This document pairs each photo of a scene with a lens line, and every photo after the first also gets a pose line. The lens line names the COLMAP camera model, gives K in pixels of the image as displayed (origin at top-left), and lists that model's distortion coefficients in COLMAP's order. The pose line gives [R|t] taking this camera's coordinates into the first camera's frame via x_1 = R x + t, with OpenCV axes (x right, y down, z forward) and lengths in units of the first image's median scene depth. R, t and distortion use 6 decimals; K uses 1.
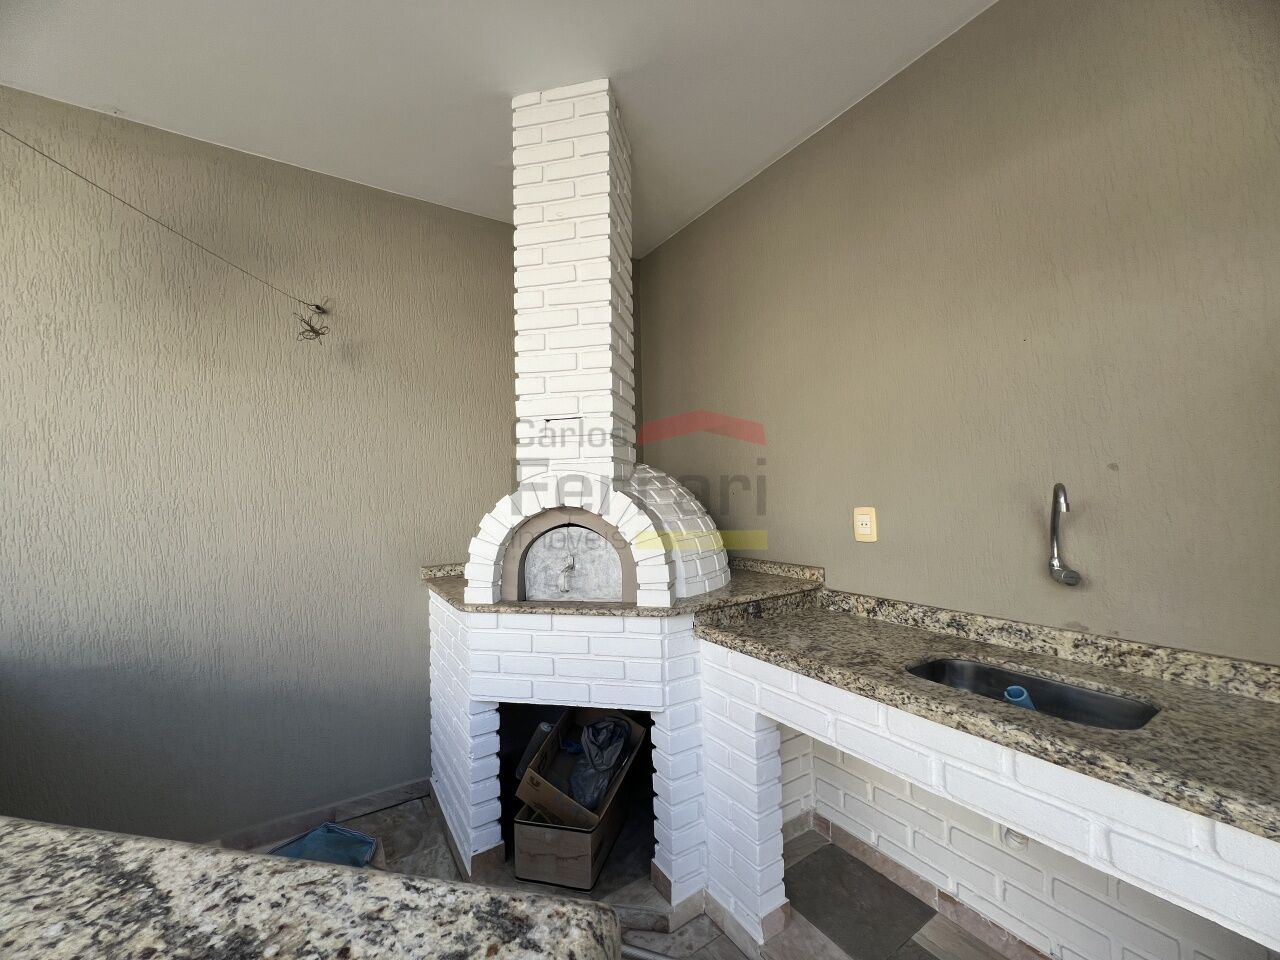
lens RADIAL K [[507.8, 0, 640.0], [0, 507.8, 480.0], [0, 0, 1]] dist [-0.002292, -0.000106]
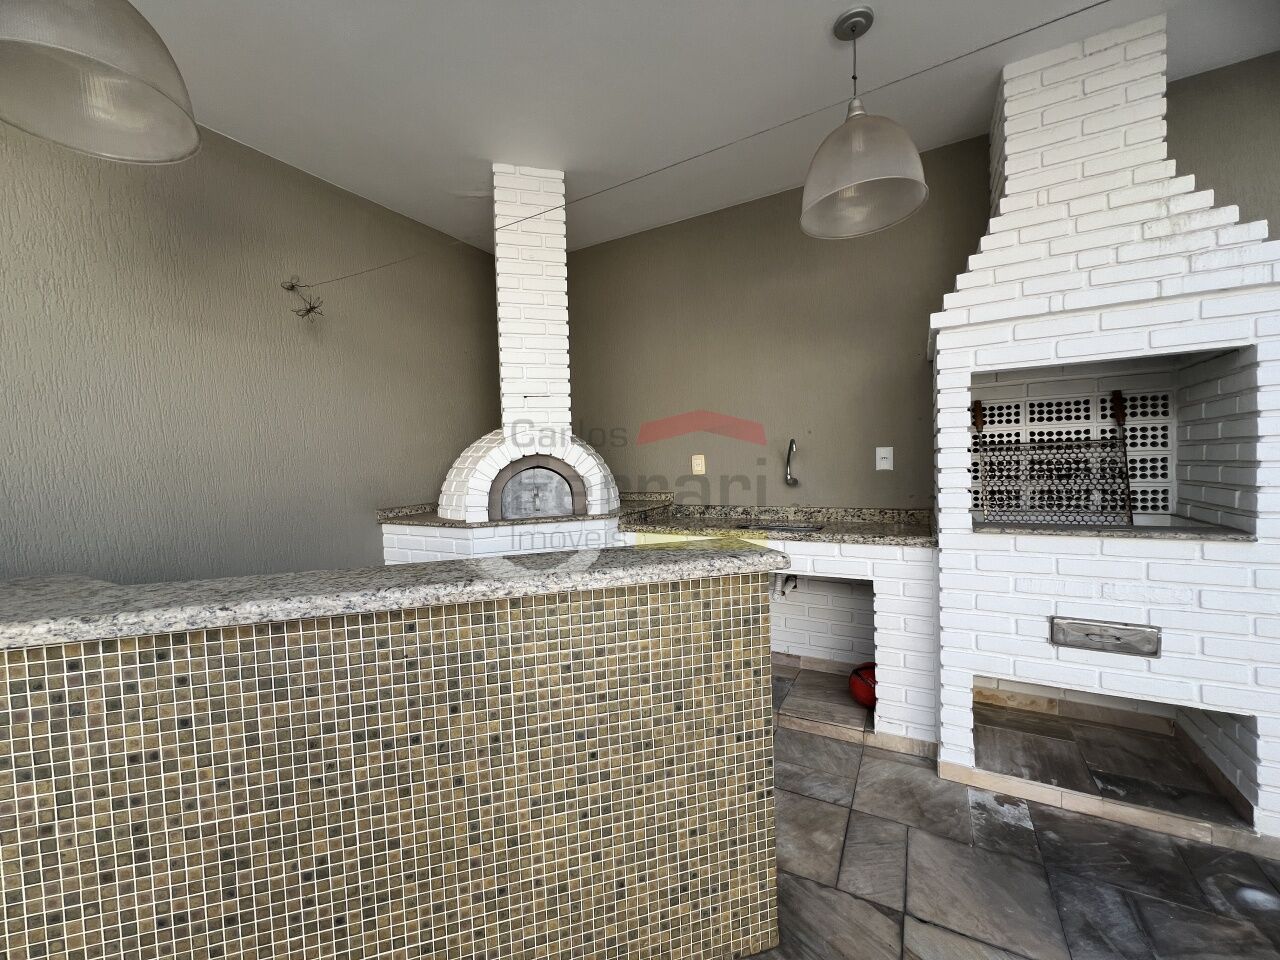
lens RADIAL K [[513.1, 0, 636.9], [0, 513.1, 478.4], [0, 0, 1]] dist [-0.001814, 0.001242]
pose [[0.886104, -0.024663, 0.462830, -0.599015], [0.000303, 0.998614, 0.052633, 0.043453], [-0.463487, -0.046497, 0.884883, -0.500369]]
